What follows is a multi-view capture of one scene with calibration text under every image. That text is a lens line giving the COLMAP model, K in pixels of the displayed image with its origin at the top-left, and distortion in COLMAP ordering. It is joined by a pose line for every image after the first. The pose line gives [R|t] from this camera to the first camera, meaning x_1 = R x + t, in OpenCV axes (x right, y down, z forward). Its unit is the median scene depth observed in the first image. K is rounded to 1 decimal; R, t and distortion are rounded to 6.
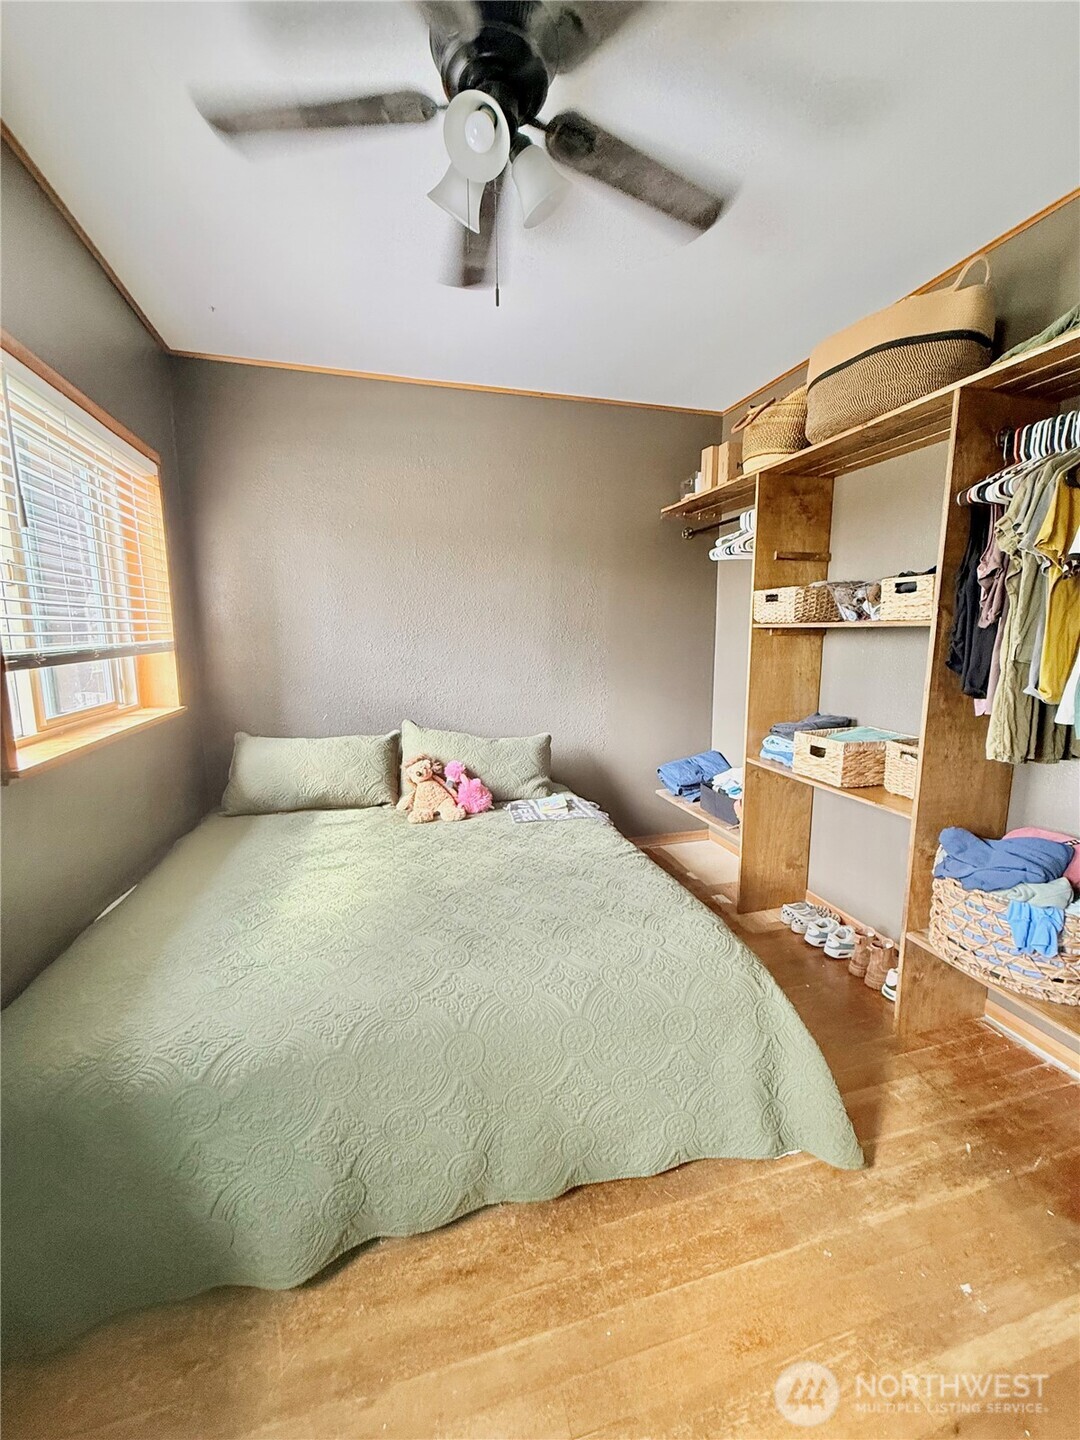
lens RADIAL K [[573.1, 0, 541.0], [0, 573.1, 714.5], [0, 0, 1]] dist [-0.000276, 0.000030]
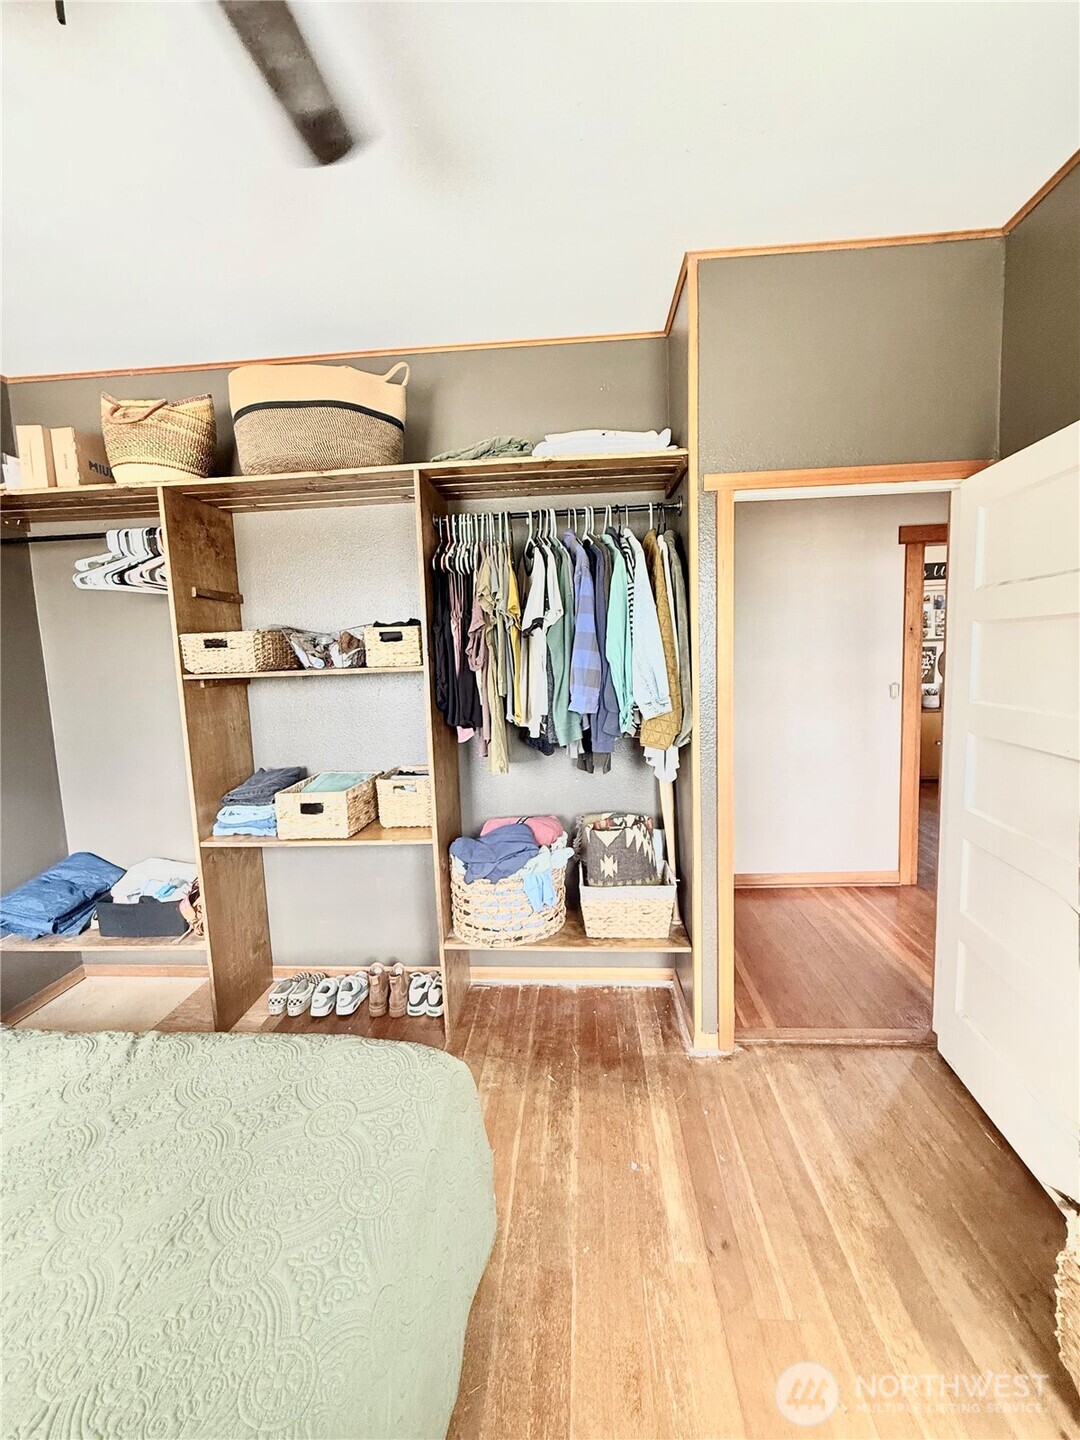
lens RADIAL K [[573.1, 0, 541.0], [0, 573.1, 714.5], [0, 0, 1]] dist [-0.000276, 0.000030]
pose [[0.336215, -0.105270, 0.935884, -0.225167], [0.171657, 0.983937, 0.049008, -0.061644], [-0.926010, 0.144174, 0.348884, 0.289125]]
